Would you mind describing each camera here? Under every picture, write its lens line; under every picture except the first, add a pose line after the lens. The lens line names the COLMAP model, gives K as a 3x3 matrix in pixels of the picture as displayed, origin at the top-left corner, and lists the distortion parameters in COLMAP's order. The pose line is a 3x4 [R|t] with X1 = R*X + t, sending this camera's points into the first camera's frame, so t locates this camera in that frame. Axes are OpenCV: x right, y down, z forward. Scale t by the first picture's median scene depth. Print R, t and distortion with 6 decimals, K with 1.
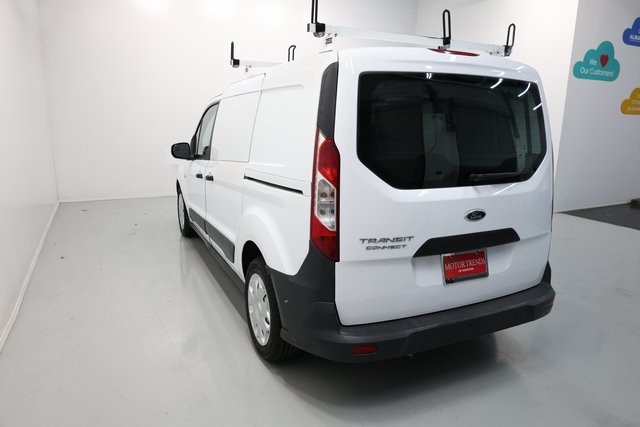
lens RADIAL K [[463.4, 0, 320.0], [0, 463.4, 213.5], [0, 0, 1]] dist [-0.000605, 0.001013]
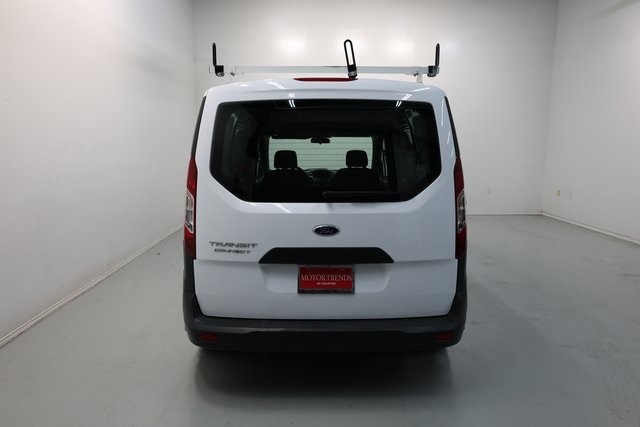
lens RADIAL K [[463.4, 0, 320.0], [0, 463.4, 213.5], [0, 0, 1]] dist [-0.000605, 0.001013]
pose [[0.893482, 0.046465, -0.446689, 0.802335], [-0.076249, 0.995888, -0.048923, 0.018029], [0.442579, 0.077772, 0.893351, 0.054568]]
